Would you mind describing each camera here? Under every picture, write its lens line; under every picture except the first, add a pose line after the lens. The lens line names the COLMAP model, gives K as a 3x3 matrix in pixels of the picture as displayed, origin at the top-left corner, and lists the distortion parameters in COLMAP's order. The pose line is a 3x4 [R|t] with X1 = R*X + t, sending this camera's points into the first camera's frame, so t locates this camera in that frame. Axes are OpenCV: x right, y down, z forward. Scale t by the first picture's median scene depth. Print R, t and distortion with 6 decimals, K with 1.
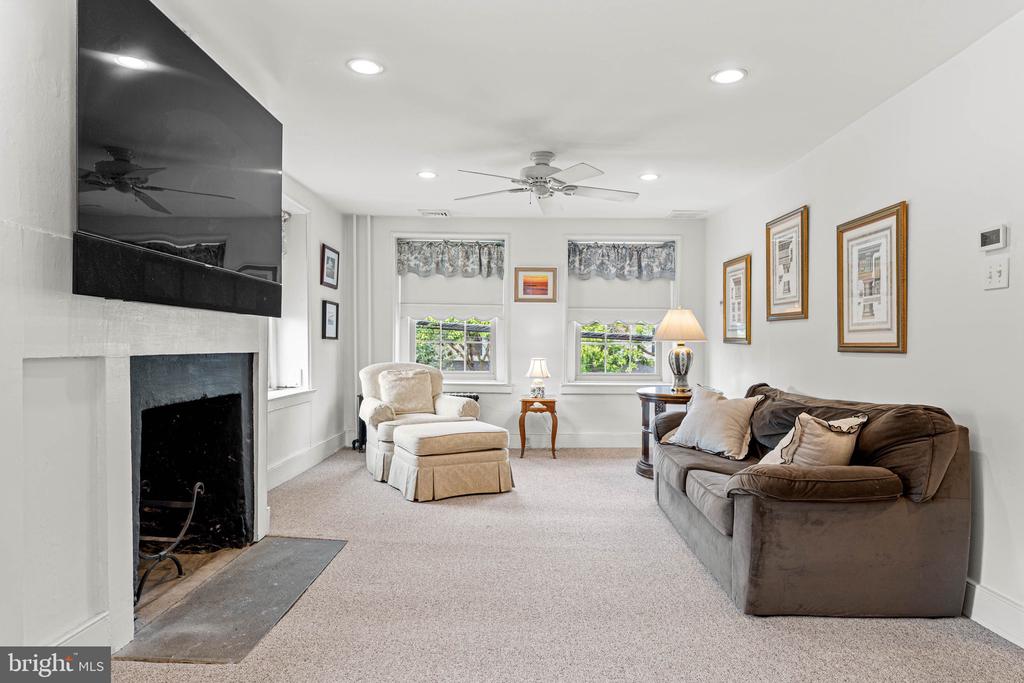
lens RADIAL K [[610.7, 0, 512.0], [0, 610.7, 341.5], [0, 0, 1]] dist [0.002619, 0.000617]
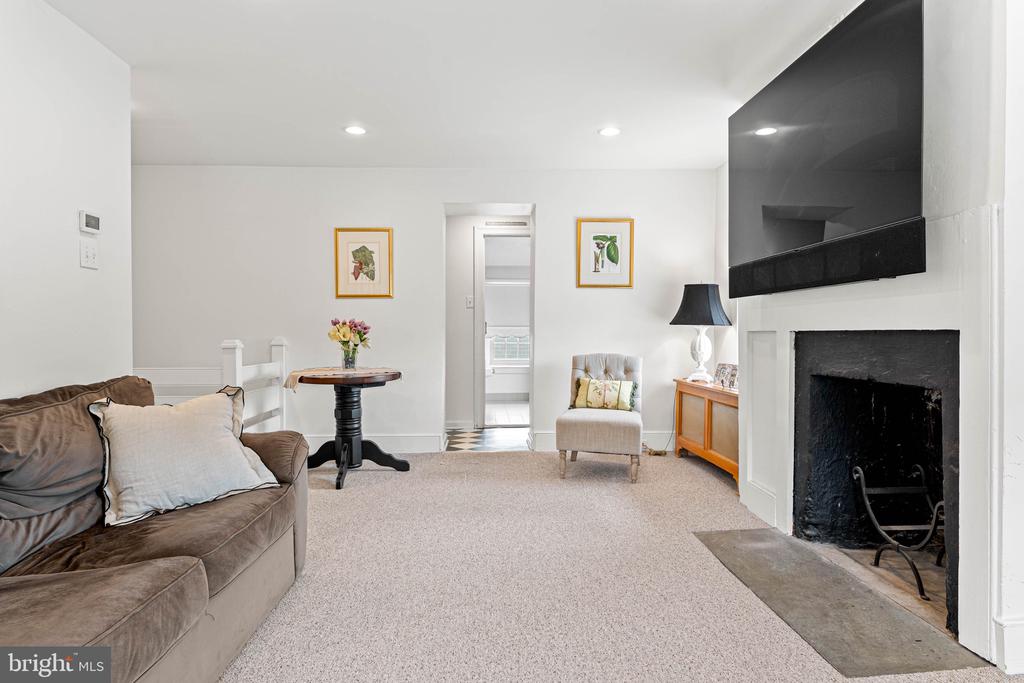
lens RADIAL K [[589.4, 0, 512.0], [0, 589.4, 341.5], [0, 0, 1]] dist [-0.000885, 0.000103]
pose [[-0.997756, -0.003897, -0.066844, 0.040047], [-0.004501, 0.999950, 0.008888, 0.016013], [0.066806, 0.009169, -0.997724, 0.954882]]
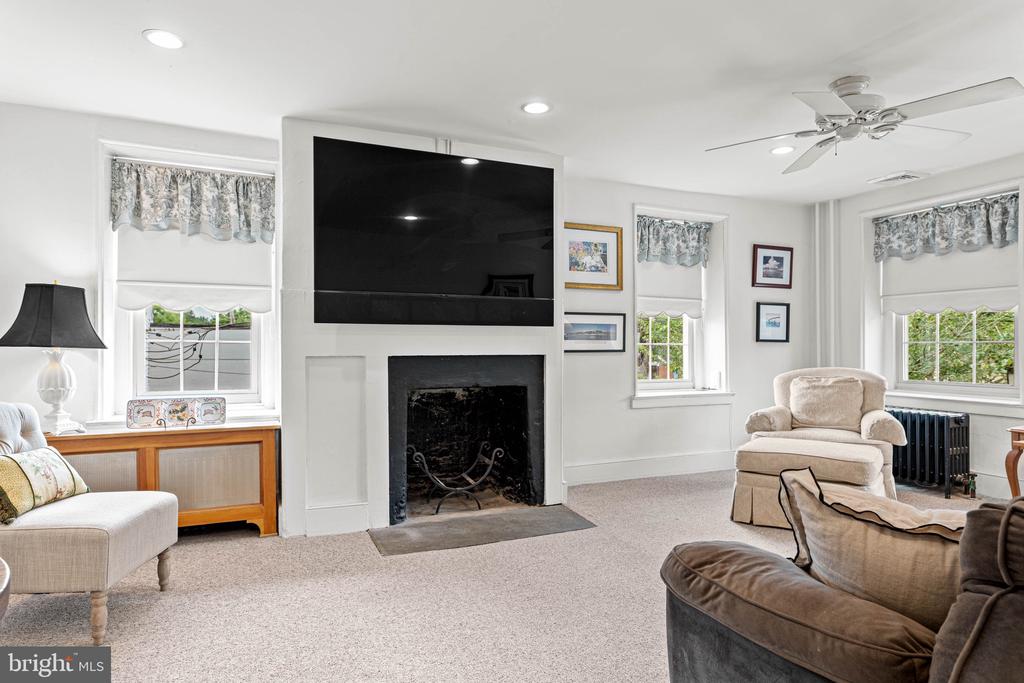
lens RADIAL K [[589.4, 0, 512.0], [0, 589.4, 341.5], [0, 0, 1]] dist [-0.000885, 0.000103]
pose [[0.399932, -0.019341, -0.916341, 0.412628], [0.011635, 0.999804, -0.016025, 0.005859], [0.916471, -0.004253, 0.400078, 0.278602]]
